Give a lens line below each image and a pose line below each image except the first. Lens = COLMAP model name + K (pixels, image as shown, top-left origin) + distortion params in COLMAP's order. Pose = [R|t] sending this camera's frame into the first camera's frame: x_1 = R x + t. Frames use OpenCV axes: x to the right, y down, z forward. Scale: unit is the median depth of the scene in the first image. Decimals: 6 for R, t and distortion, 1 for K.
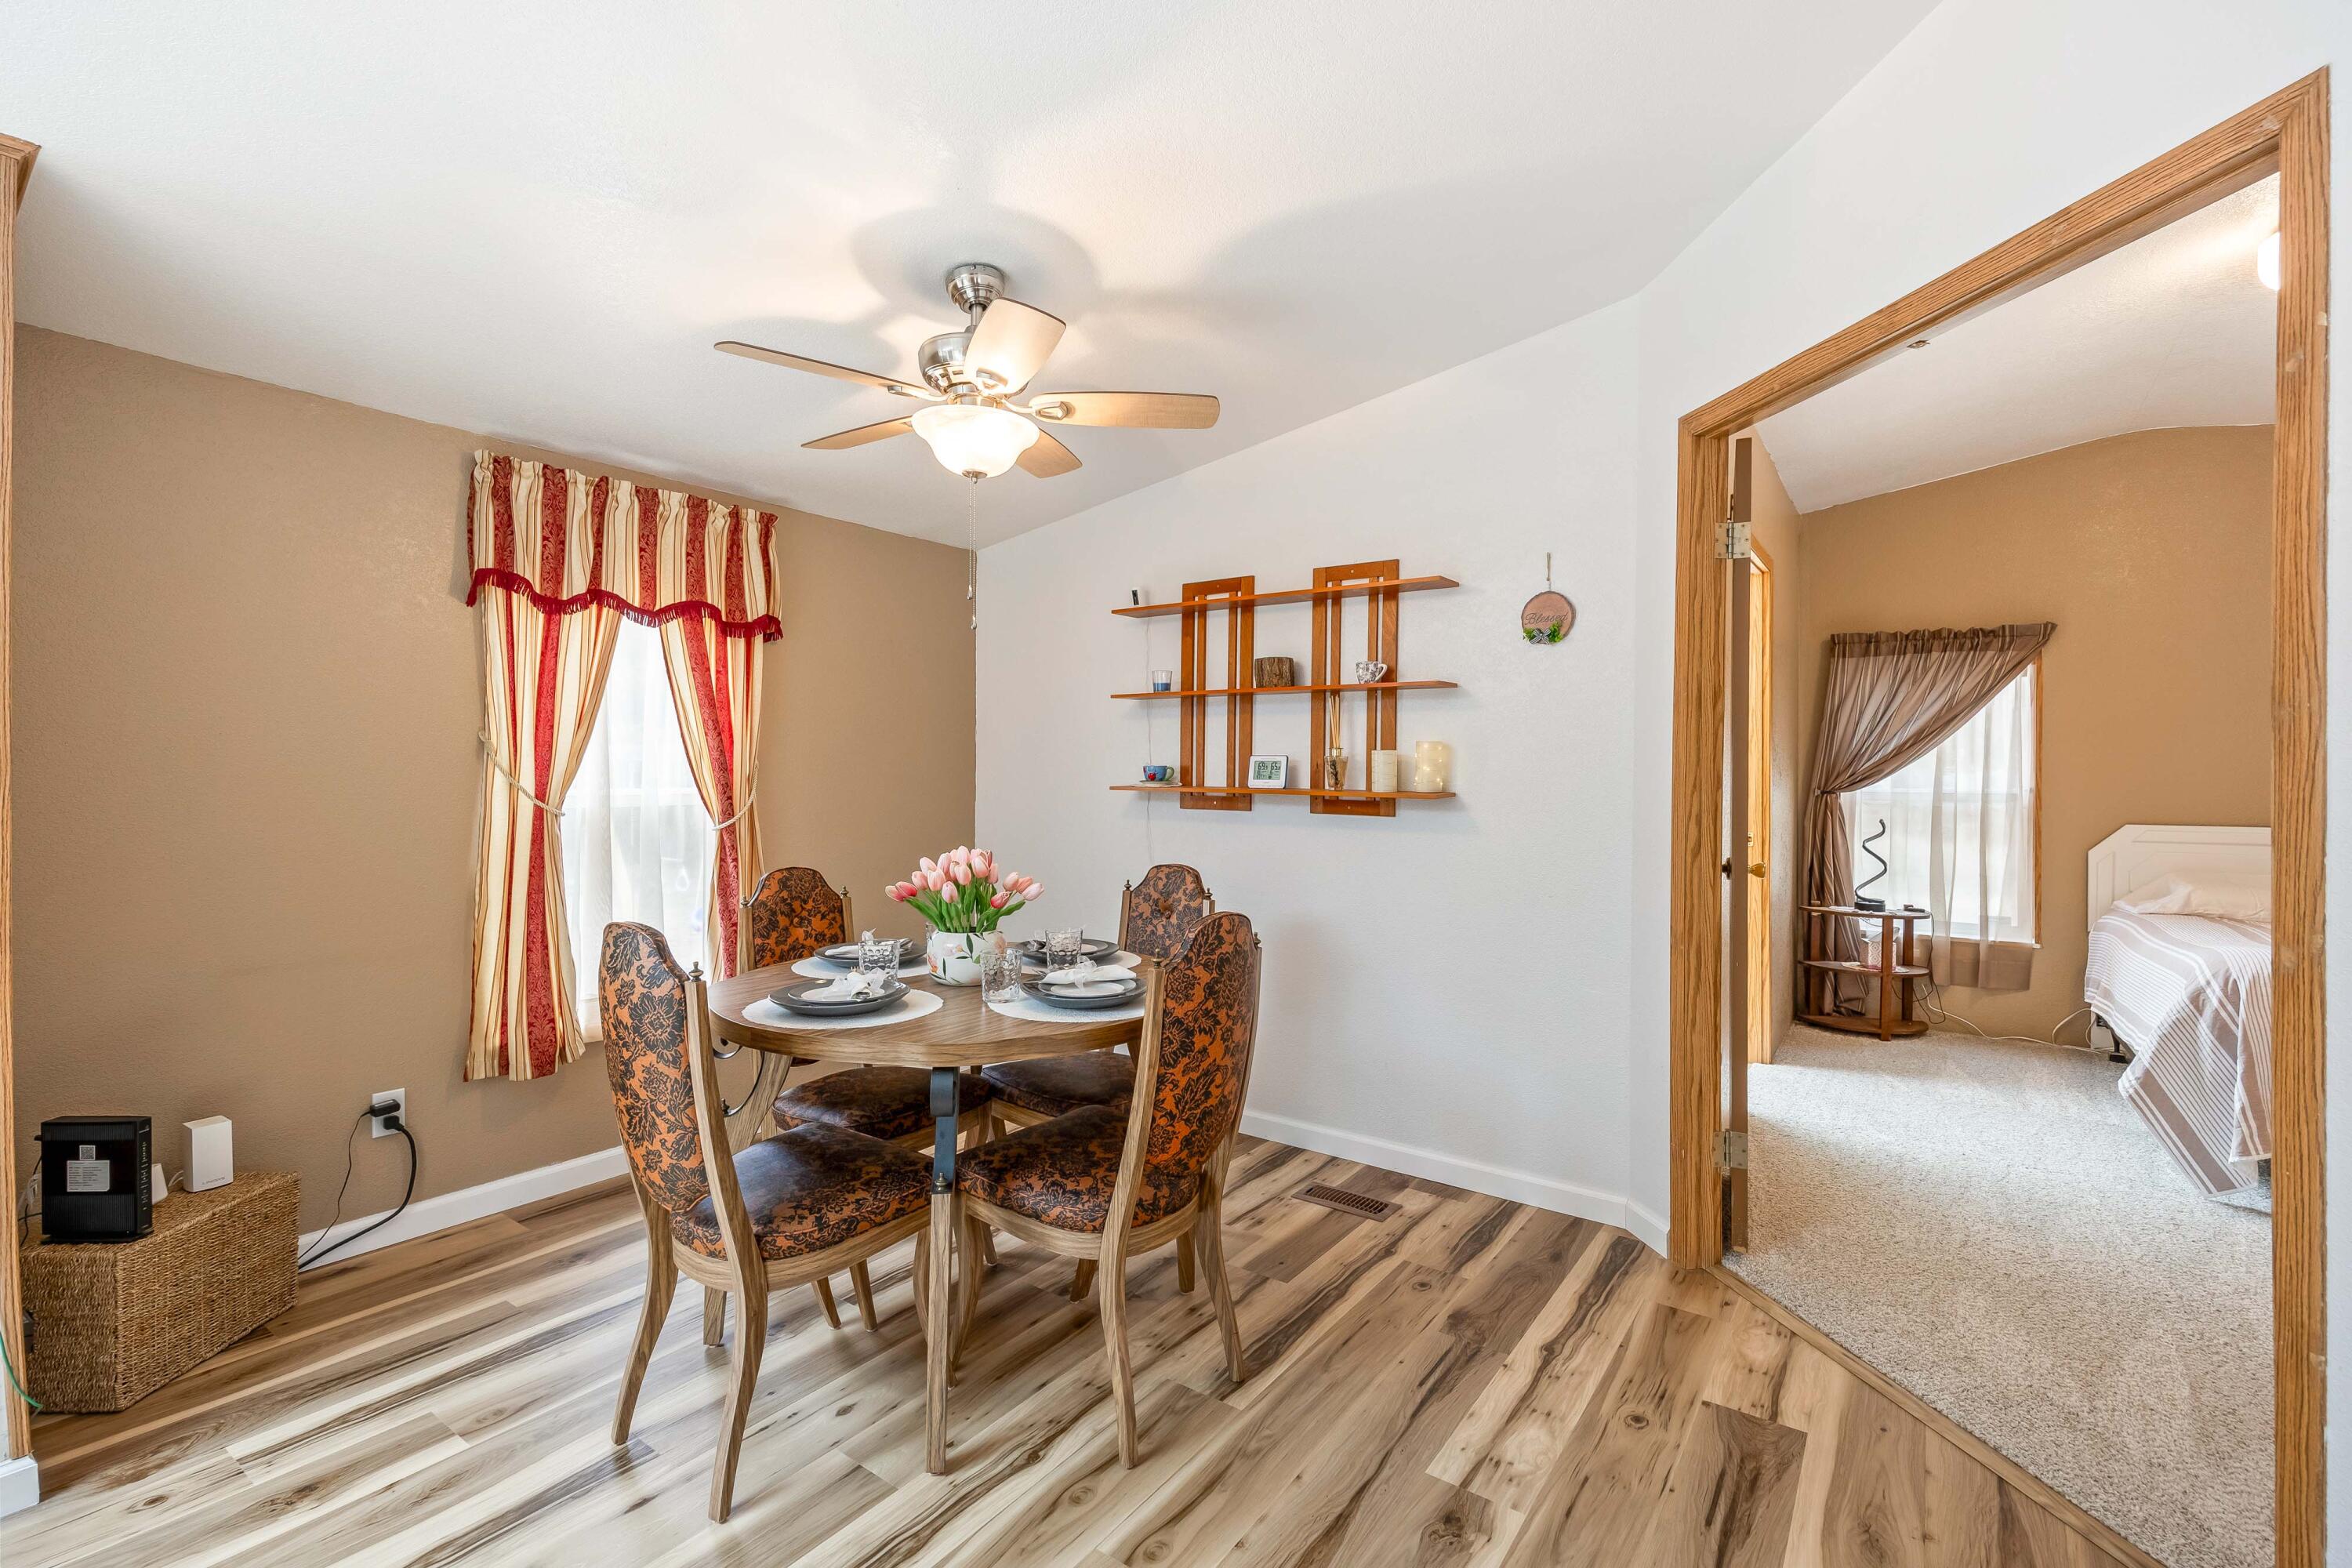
lens RADIAL K [[1045.1, 0, 1175.0], [0, 1045.1, 784.1], [0, 0, 1]] dist [0.012927, -0.003692]
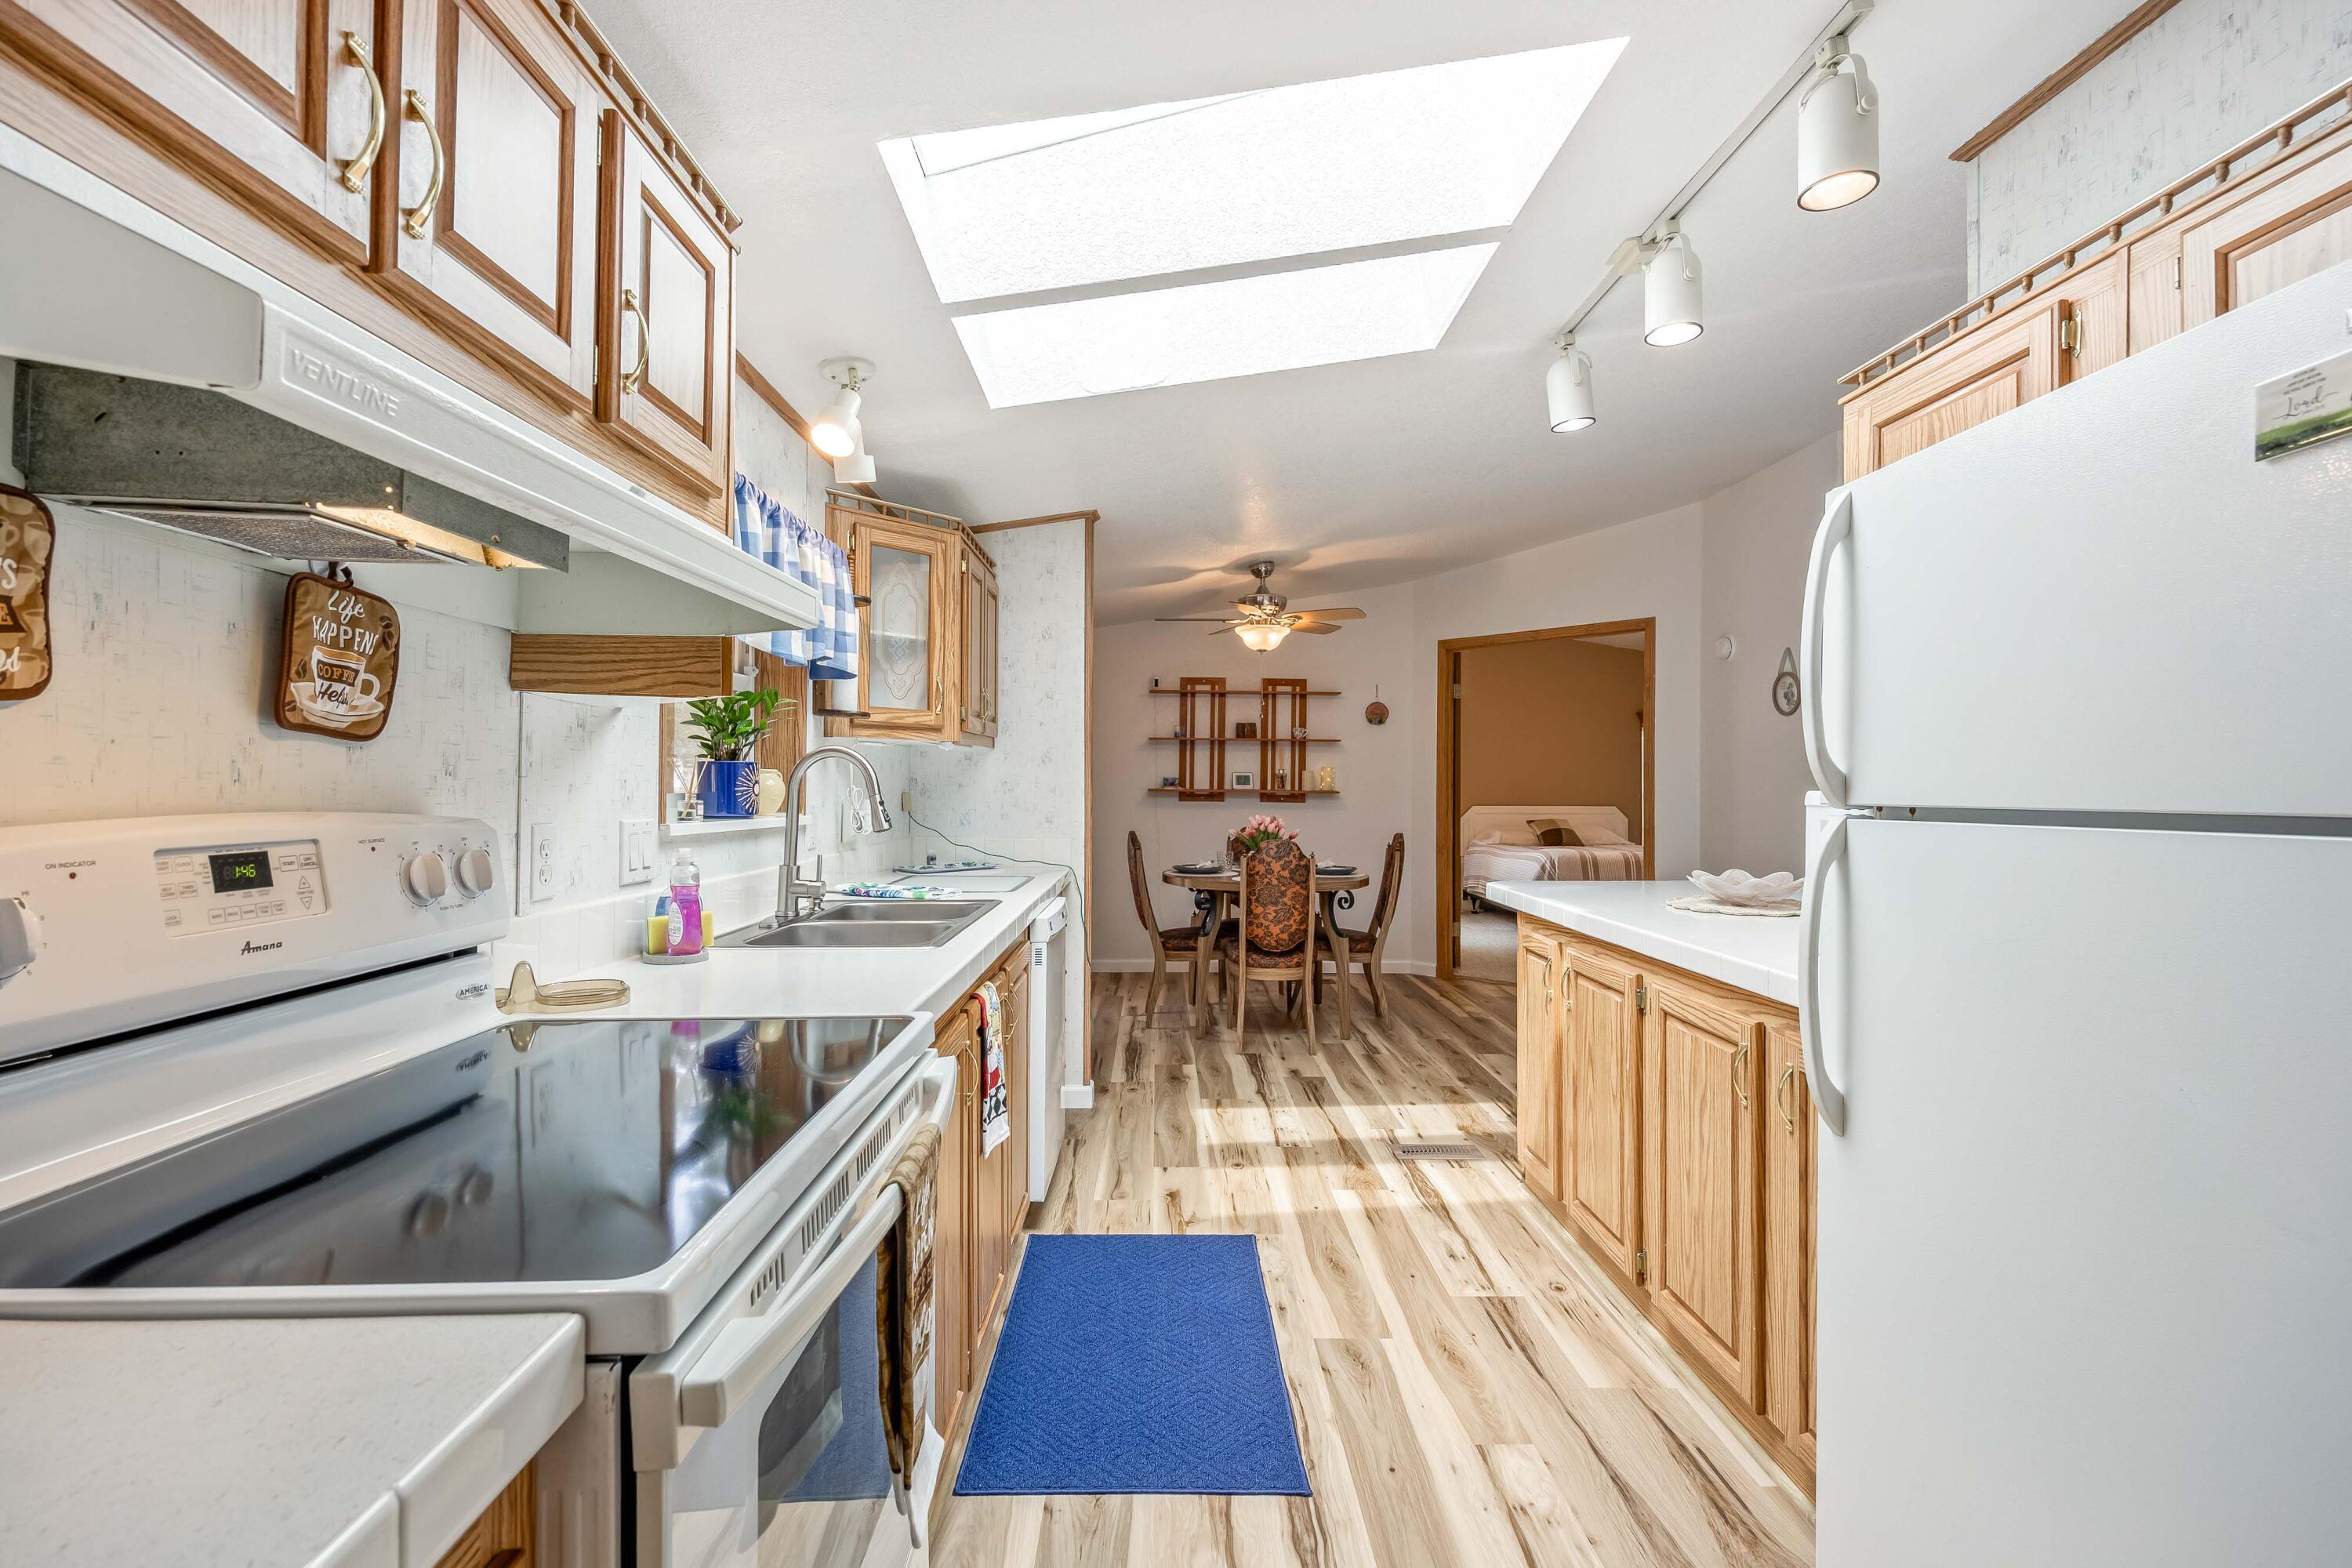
lens RADIAL K [[1045.1, 0, 1179.5], [0, 1045.1, 802.4], [0, 0, 1]] dist [0.012927, -0.003692]
pose [[0.799744, -0.014741, 0.600161, -1.210762], [0.006244, 0.999849, 0.016237, -0.005812], [-0.600309, -0.009238, 0.799715, -0.504572]]
